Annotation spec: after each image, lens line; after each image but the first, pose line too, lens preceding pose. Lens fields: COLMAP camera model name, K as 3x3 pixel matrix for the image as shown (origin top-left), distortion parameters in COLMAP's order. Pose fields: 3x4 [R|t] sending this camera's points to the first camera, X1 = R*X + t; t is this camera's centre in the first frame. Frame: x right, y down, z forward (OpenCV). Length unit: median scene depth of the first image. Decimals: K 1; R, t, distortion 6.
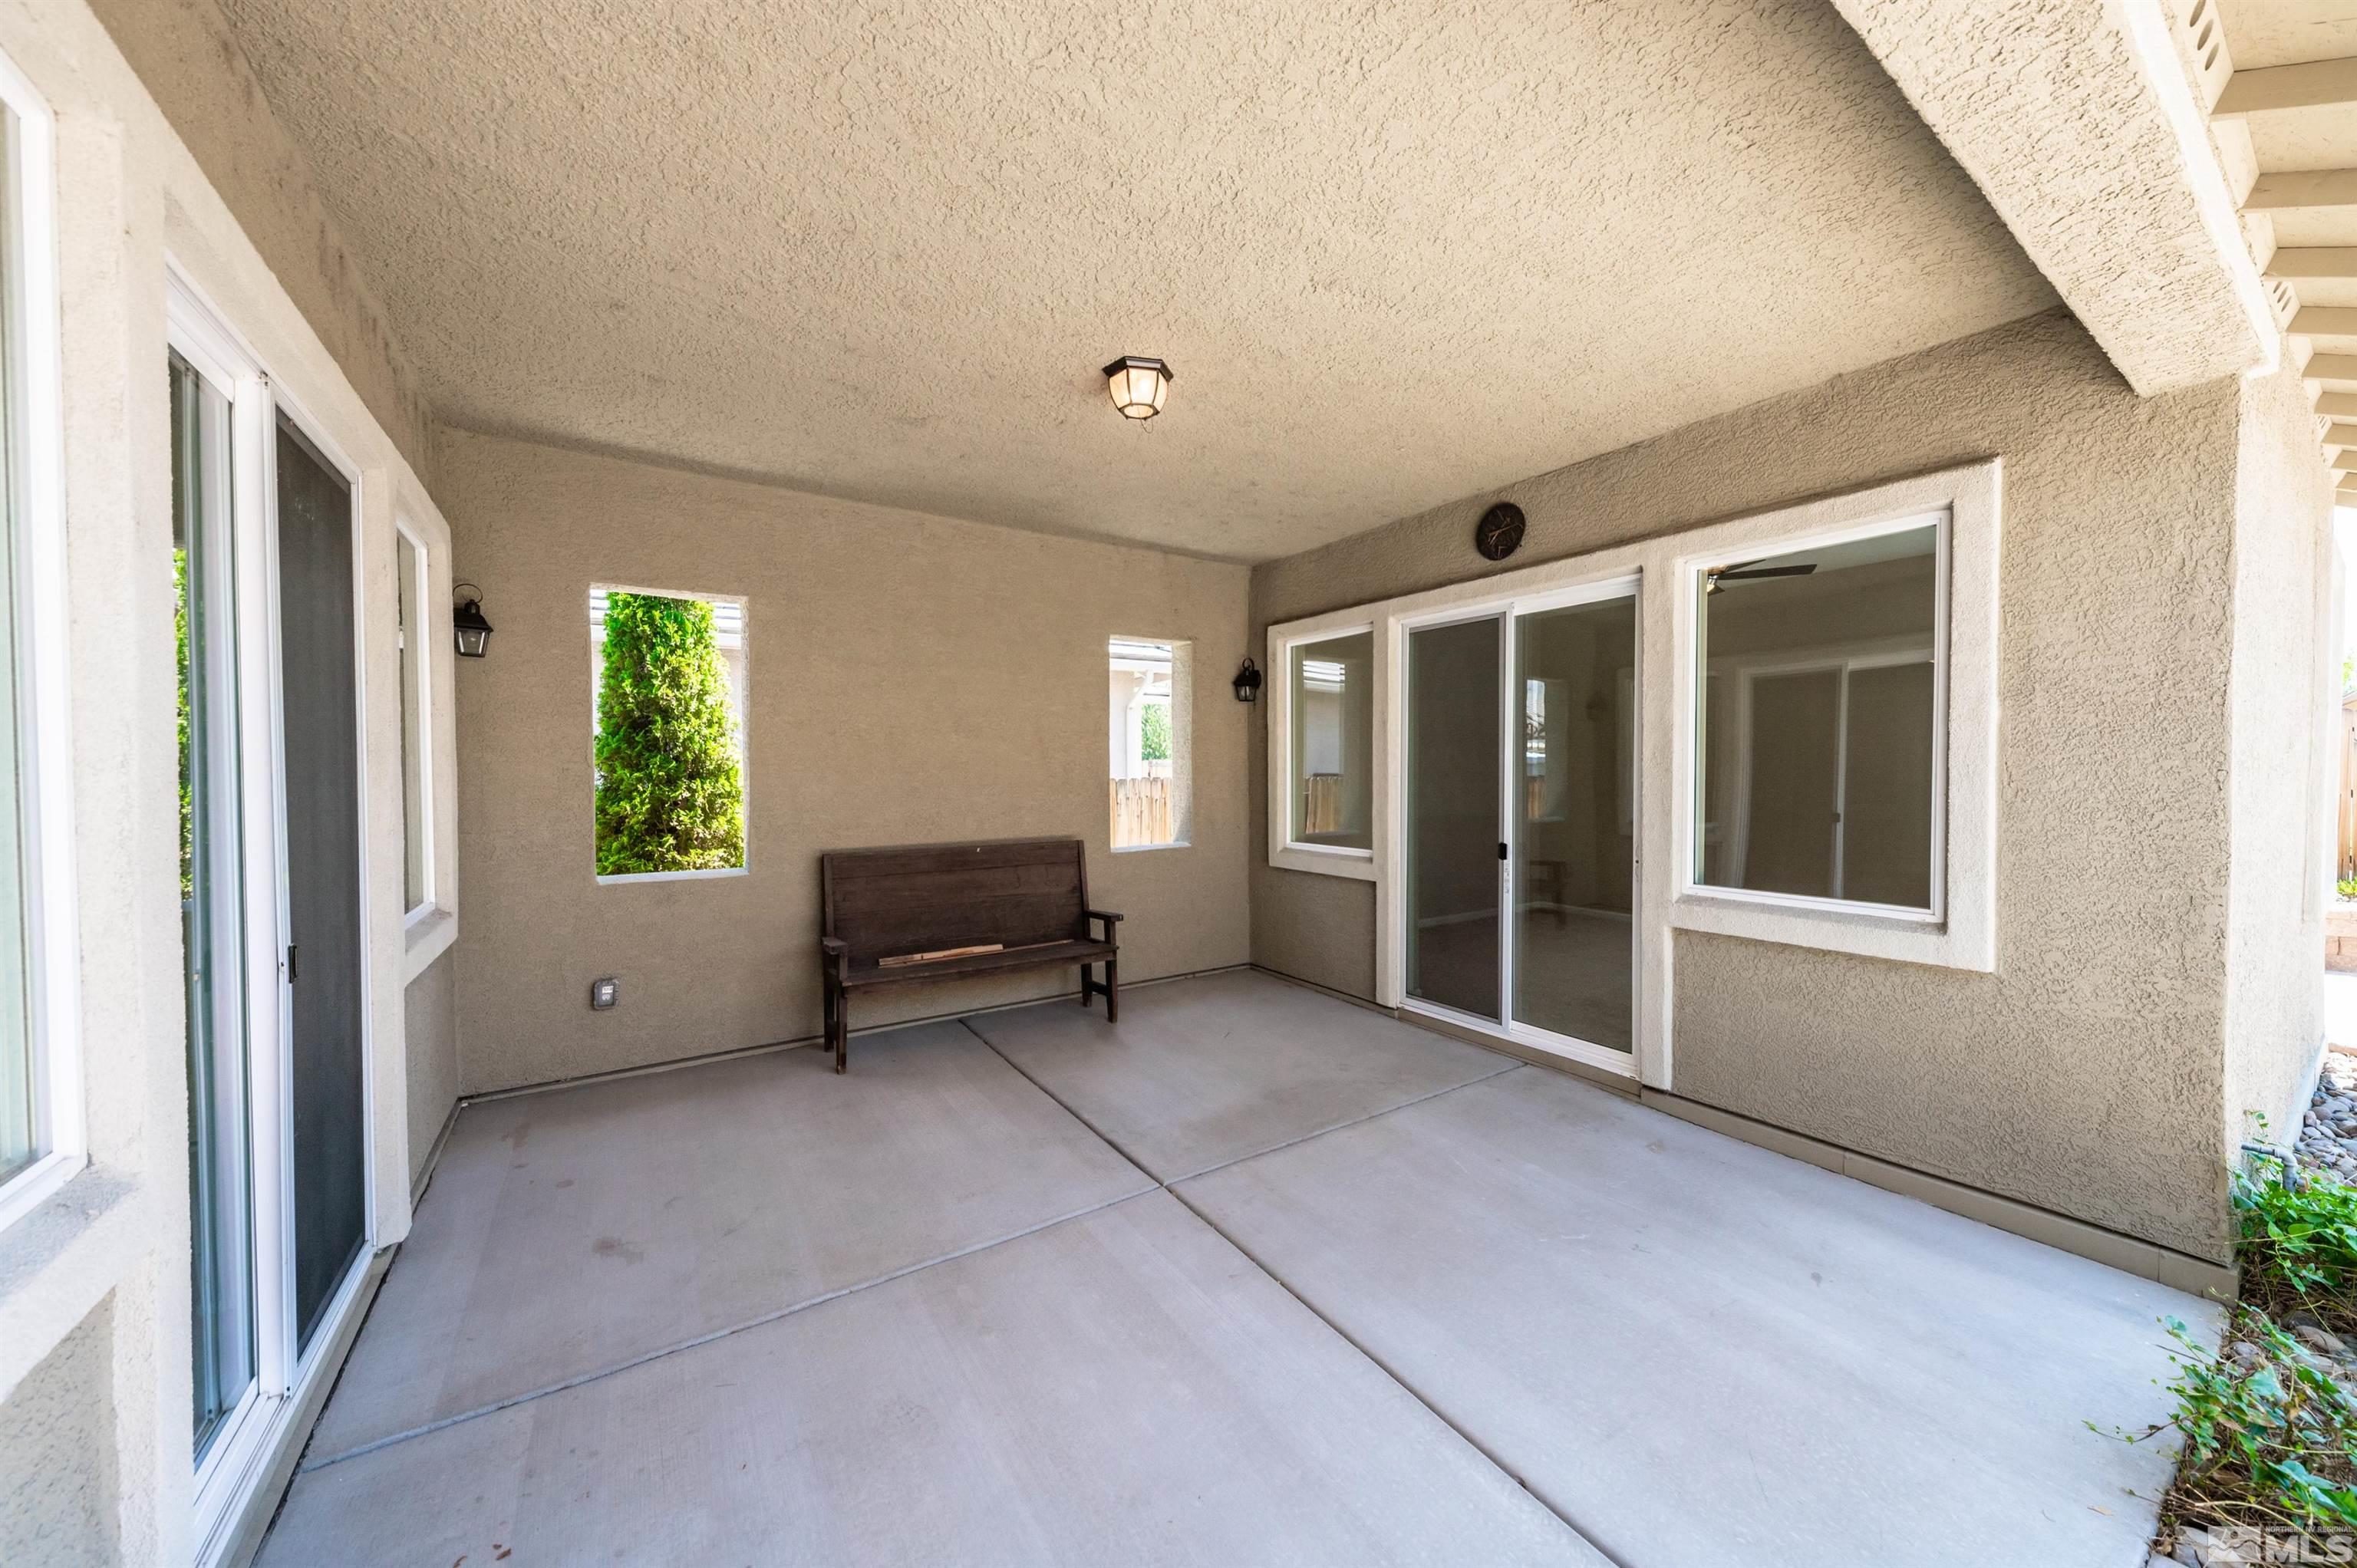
lens RADIAL K [[836.3, 0, 1190.7], [0, 836.3, 782.7], [0, 0, 1]] dist [0.008601, -0.004022]
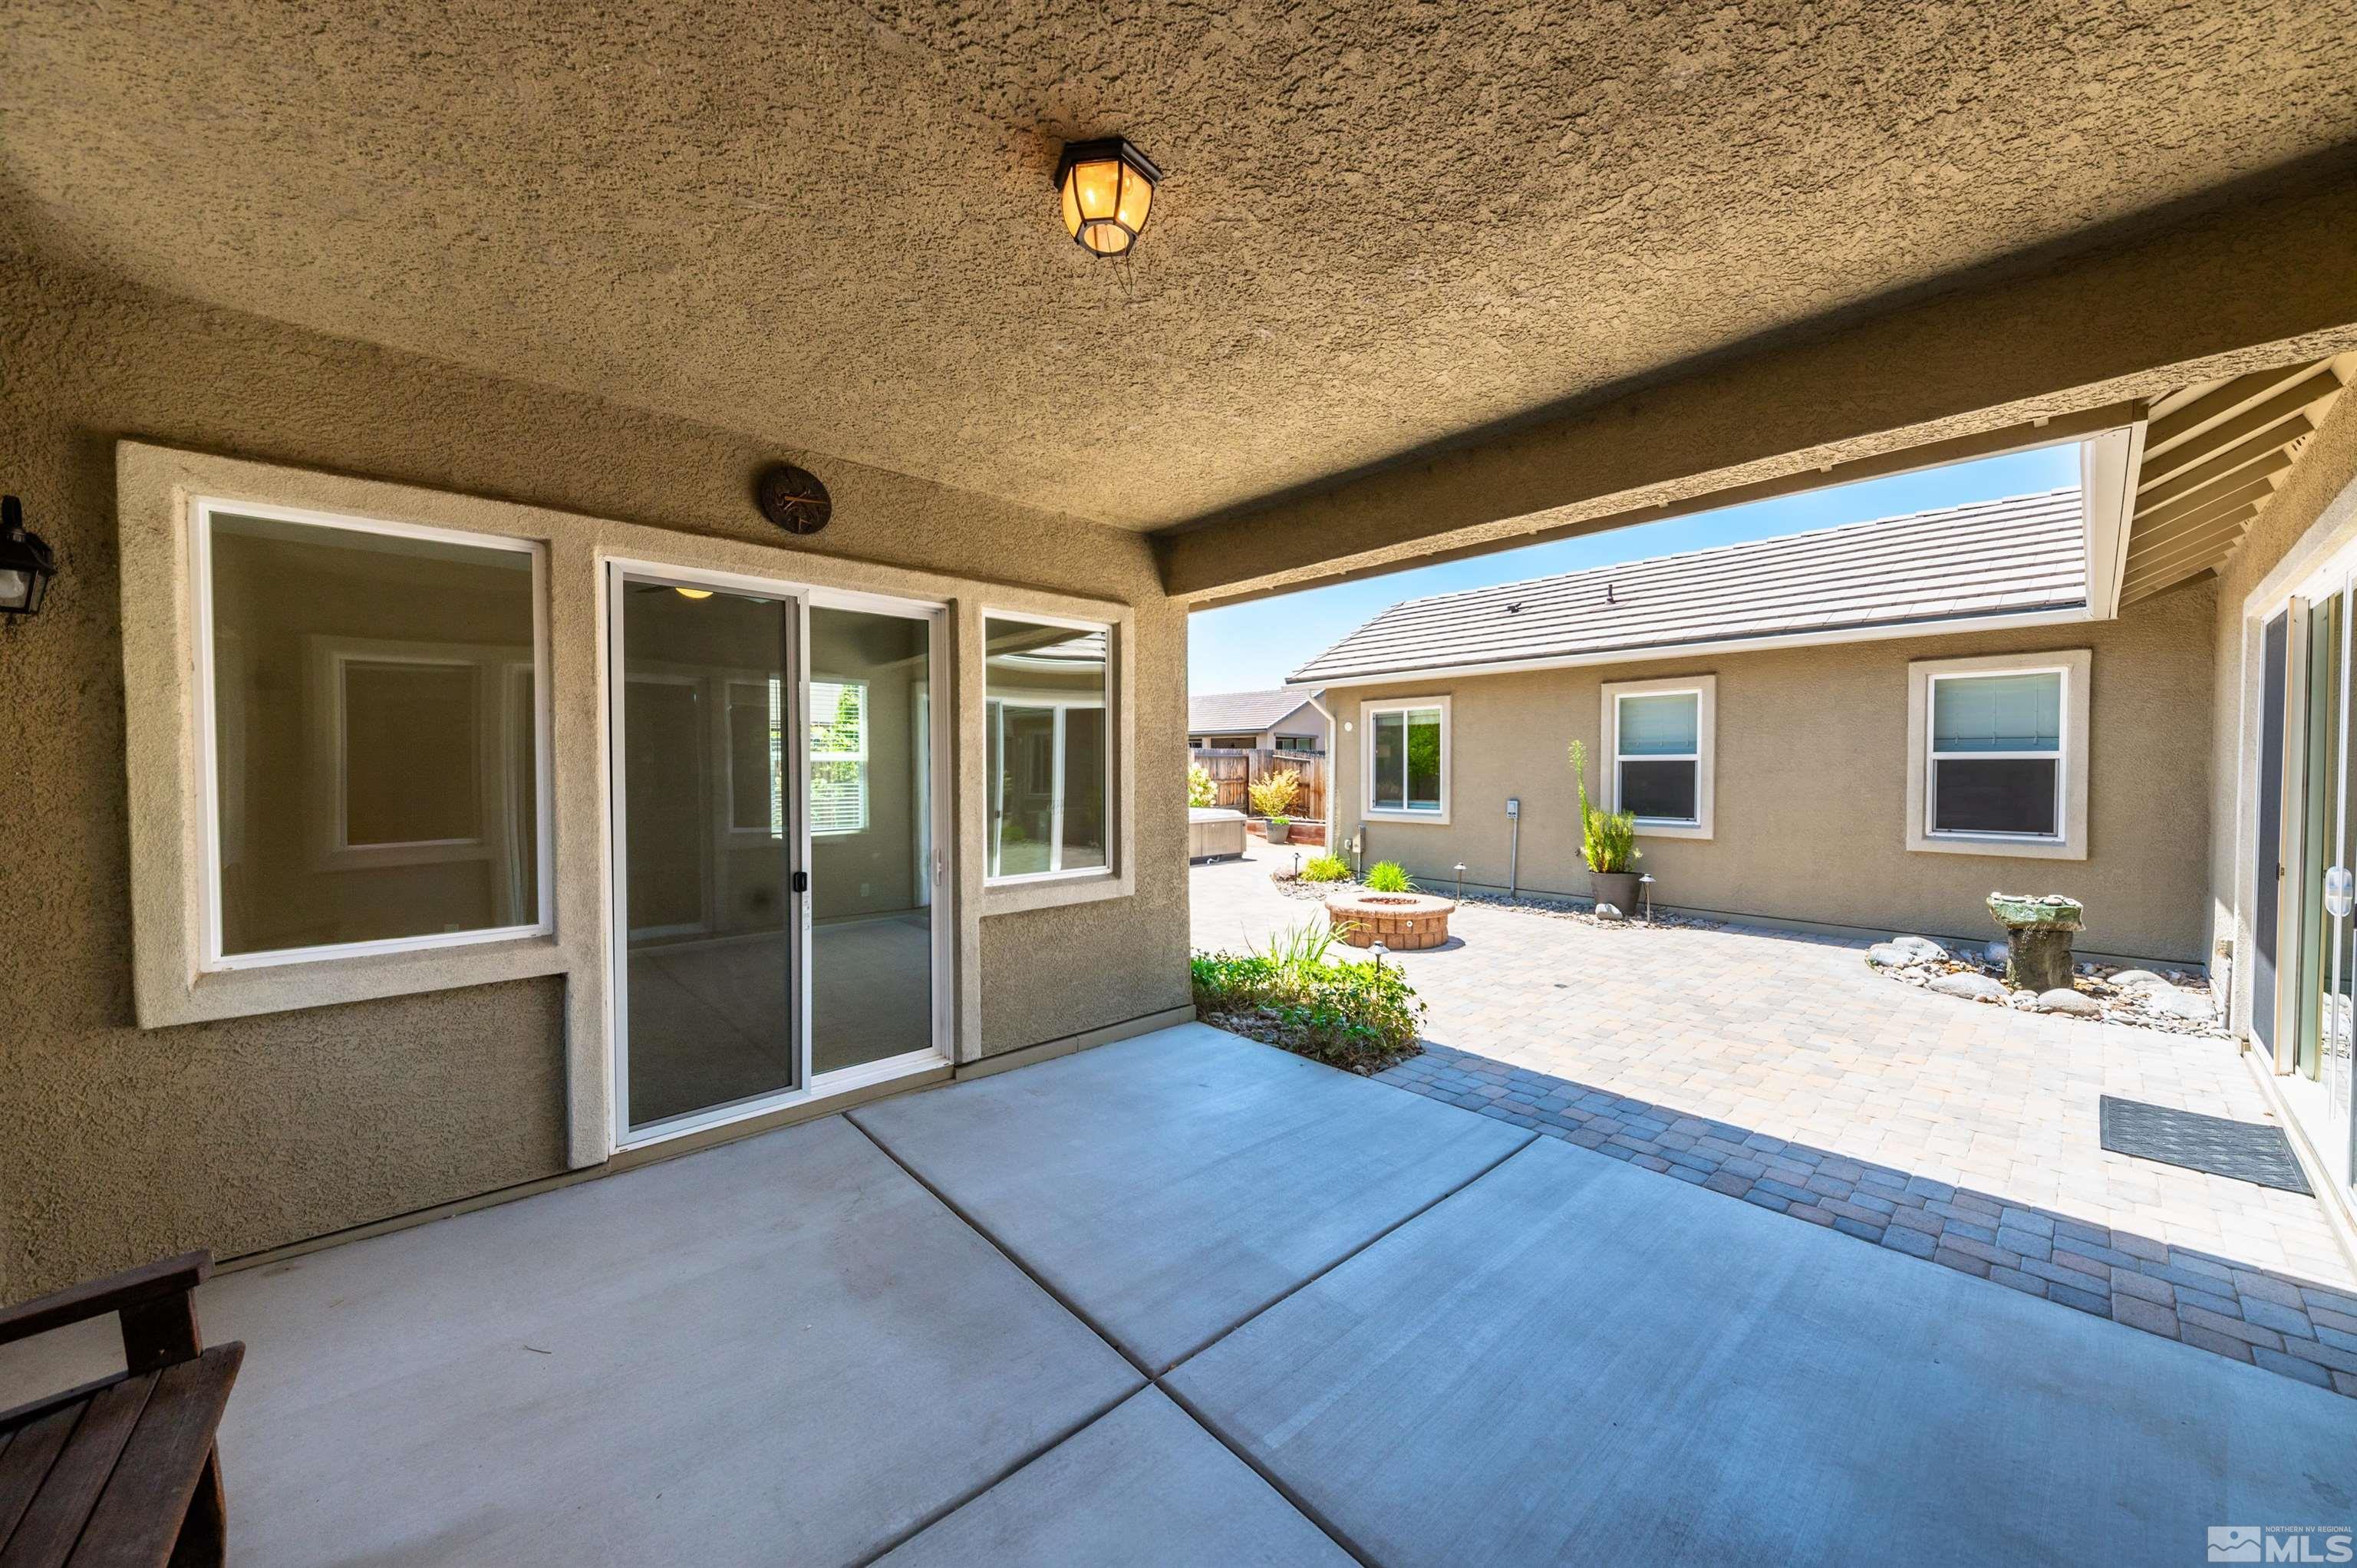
lens RADIAL K [[819.6, 0, 1178.5], [0, 819.6, 784.0], [0, 0, 1]] dist [0.007278, -0.006174]
pose [[-0.142381, -0.015824, 0.989685, -0.797325], [0.019658, 0.999630, 0.018811, -0.039422], [-0.989617, 0.022133, -0.142017, 1.186698]]
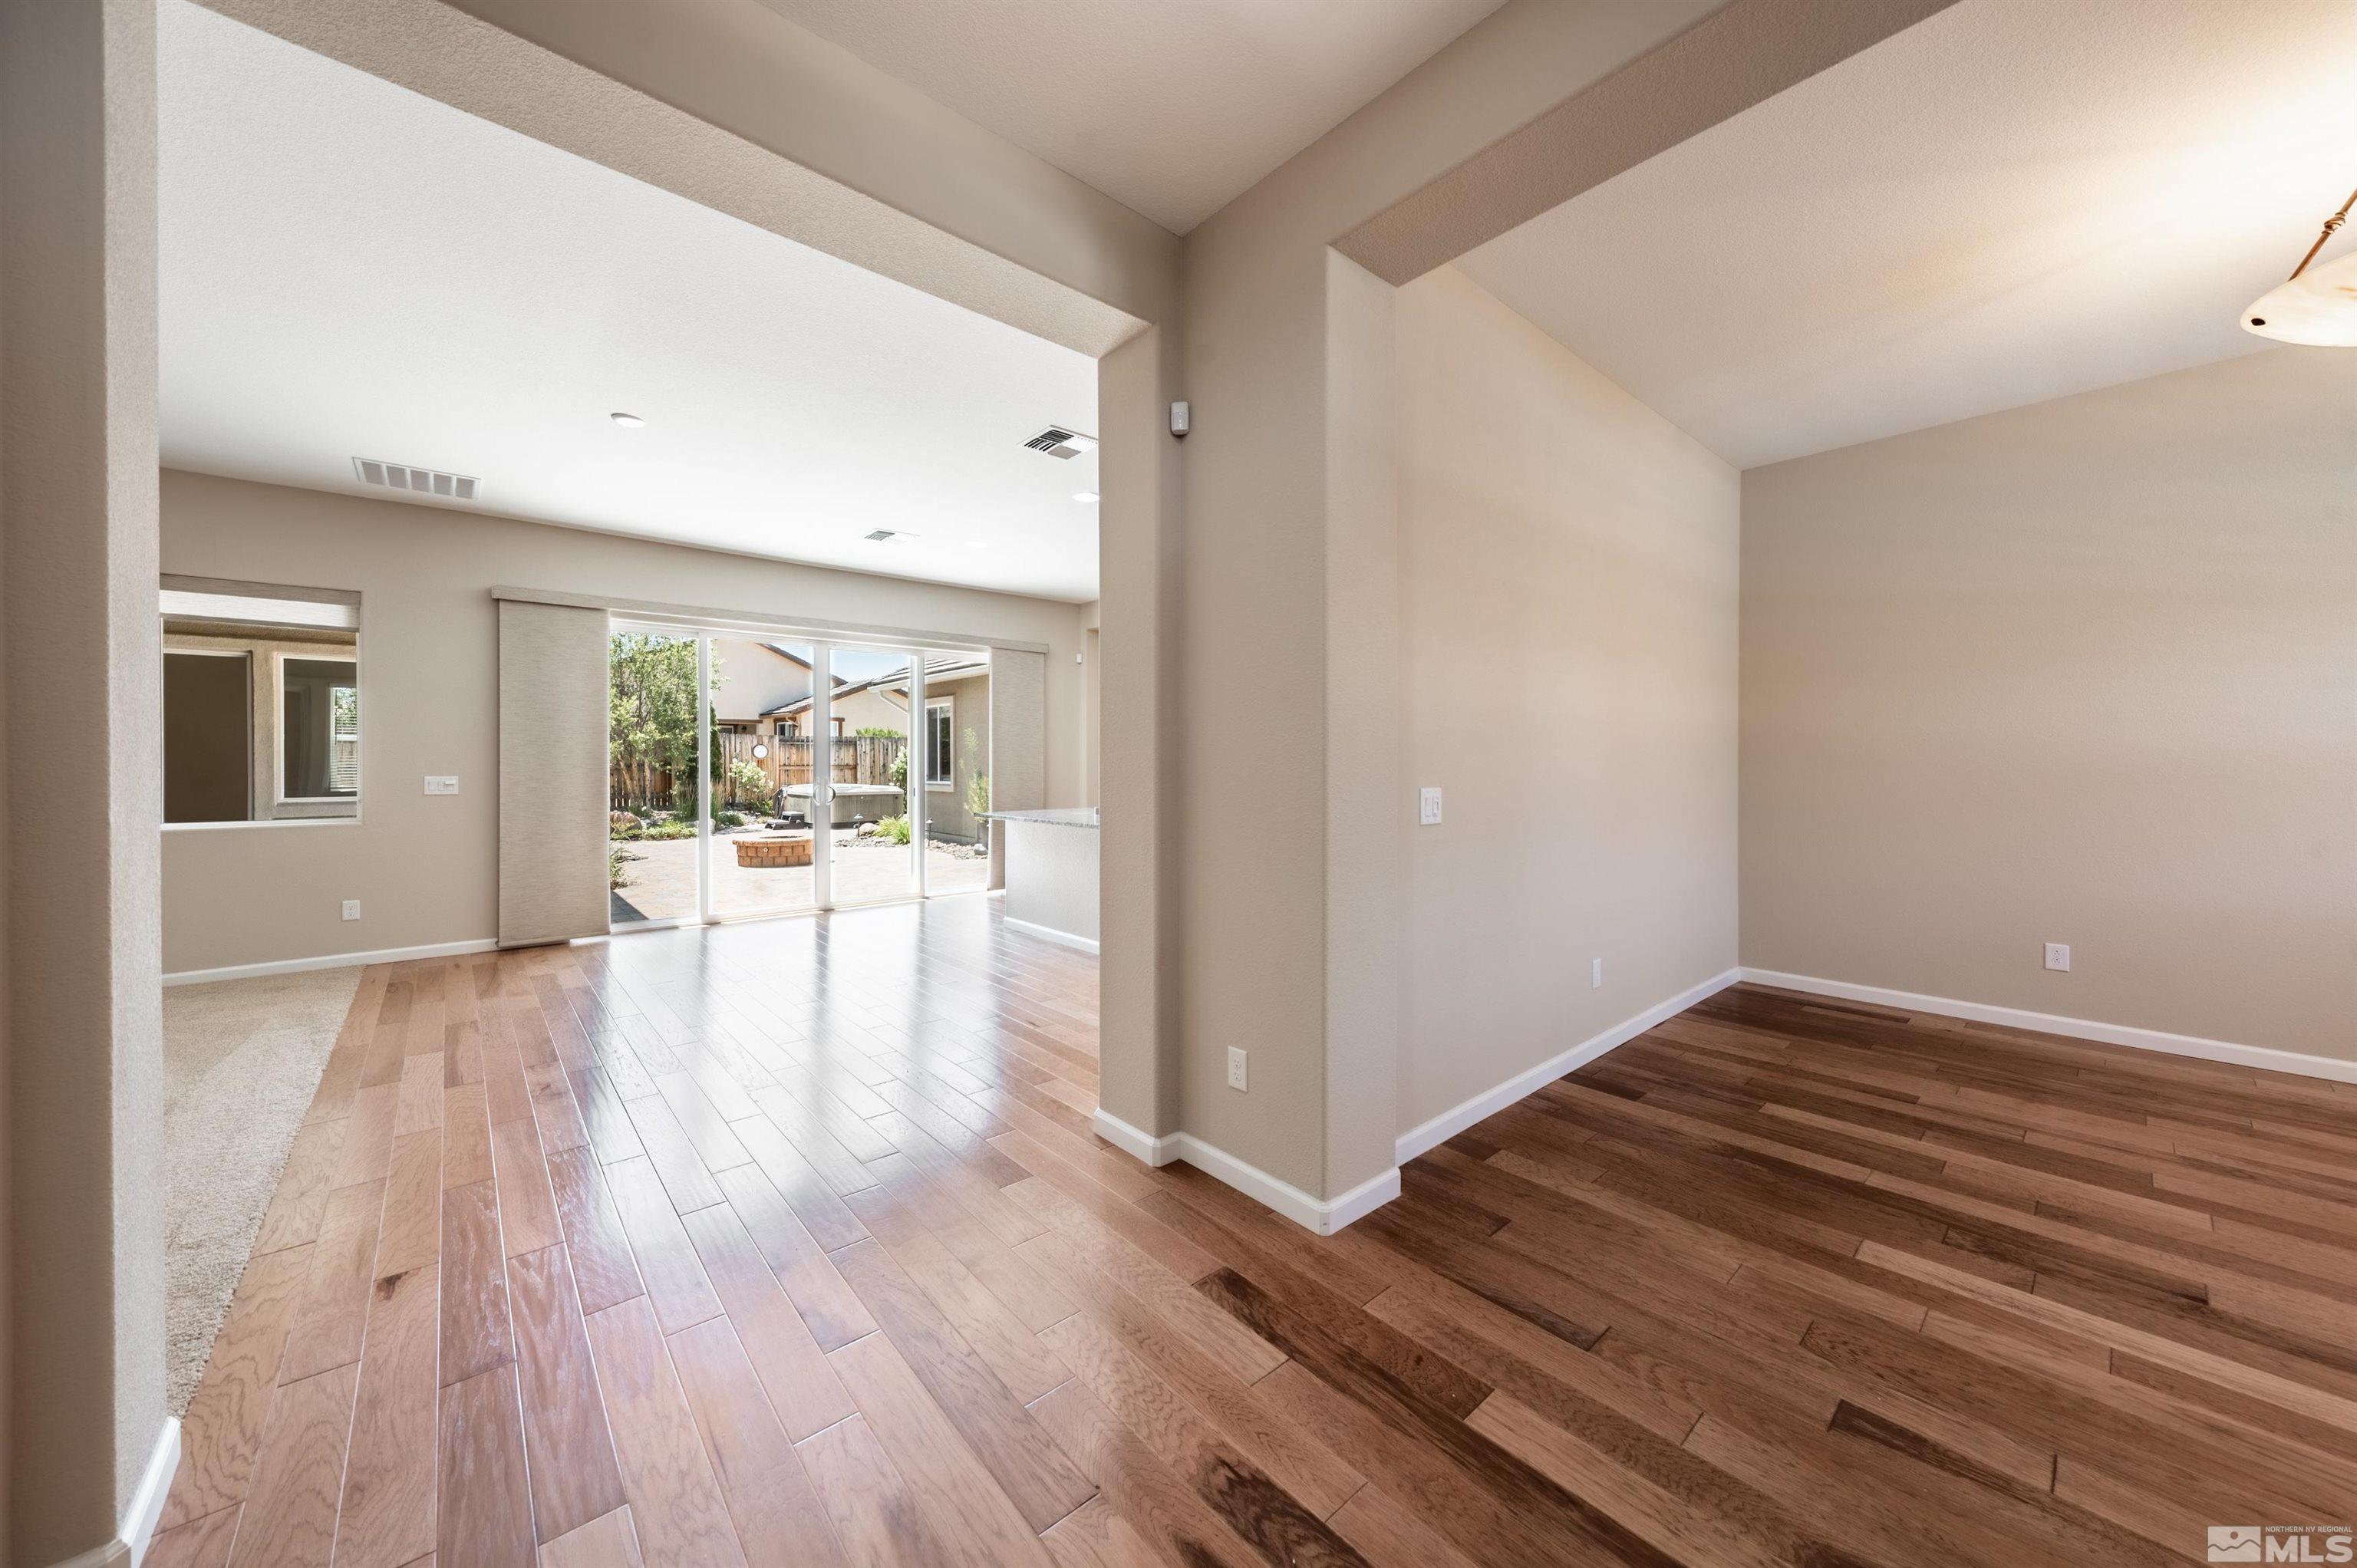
lens RADIAL K [[822.8, 0, 1180.2], [0, 822.8, 760.3], [0, 0, 1]] dist [0.000593, -0.000069]
pose [[-0.126939, 0.005980, 0.991892, -2.491812], [0.020336, 0.999787, -0.003425, 0.101420], [-0.991702, 0.019737, -0.127034, -1.448044]]
